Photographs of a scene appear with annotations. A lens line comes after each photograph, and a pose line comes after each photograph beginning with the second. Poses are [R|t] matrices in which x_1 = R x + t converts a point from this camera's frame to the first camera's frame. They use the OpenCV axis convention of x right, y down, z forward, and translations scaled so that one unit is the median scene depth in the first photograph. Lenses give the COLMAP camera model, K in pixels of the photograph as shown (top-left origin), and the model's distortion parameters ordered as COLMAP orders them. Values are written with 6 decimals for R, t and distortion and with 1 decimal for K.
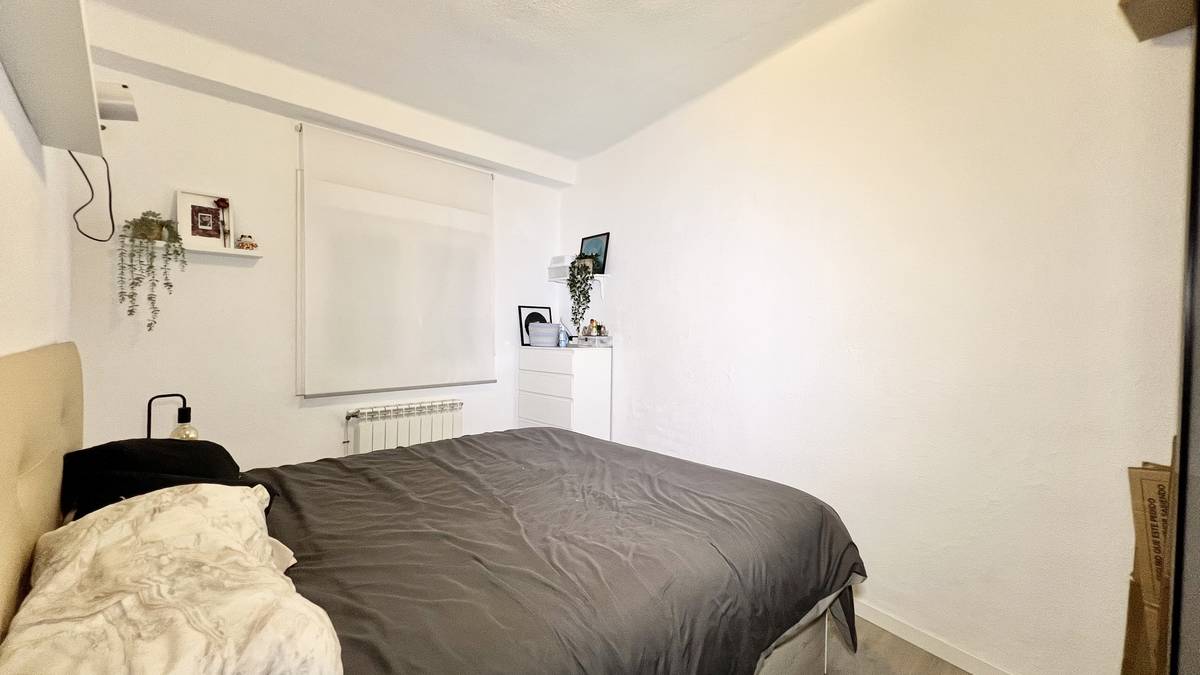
lens RADIAL K [[478.5, 0, 601.4], [0, 478.5, 335.1], [0, 0, 1]] dist [-0.001504, 0.000721]
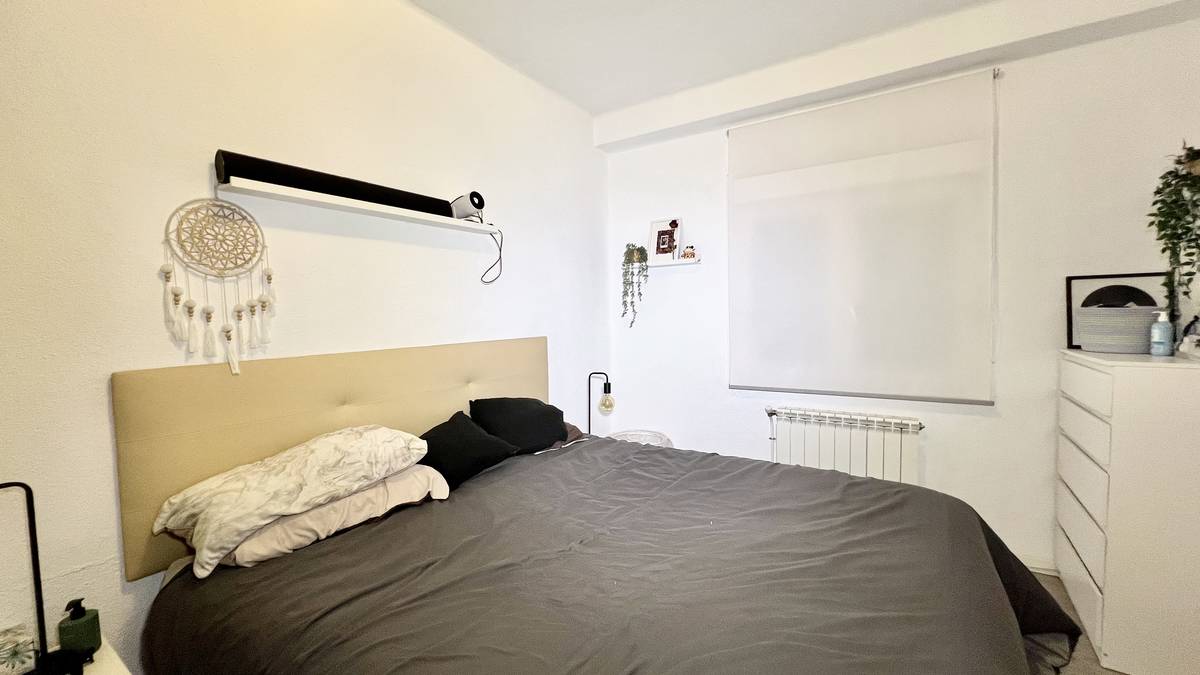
lens RADIAL K [[478.5, 0, 602.9], [0, 478.5, 341.1], [0, 0, 1]] dist [-0.001504, 0.000721]
pose [[0.231230, 0.036836, -0.972202, 0.398560], [0.010294, 0.999134, 0.040304, -0.023018], [0.972845, -0.019327, 0.230650, 0.533079]]
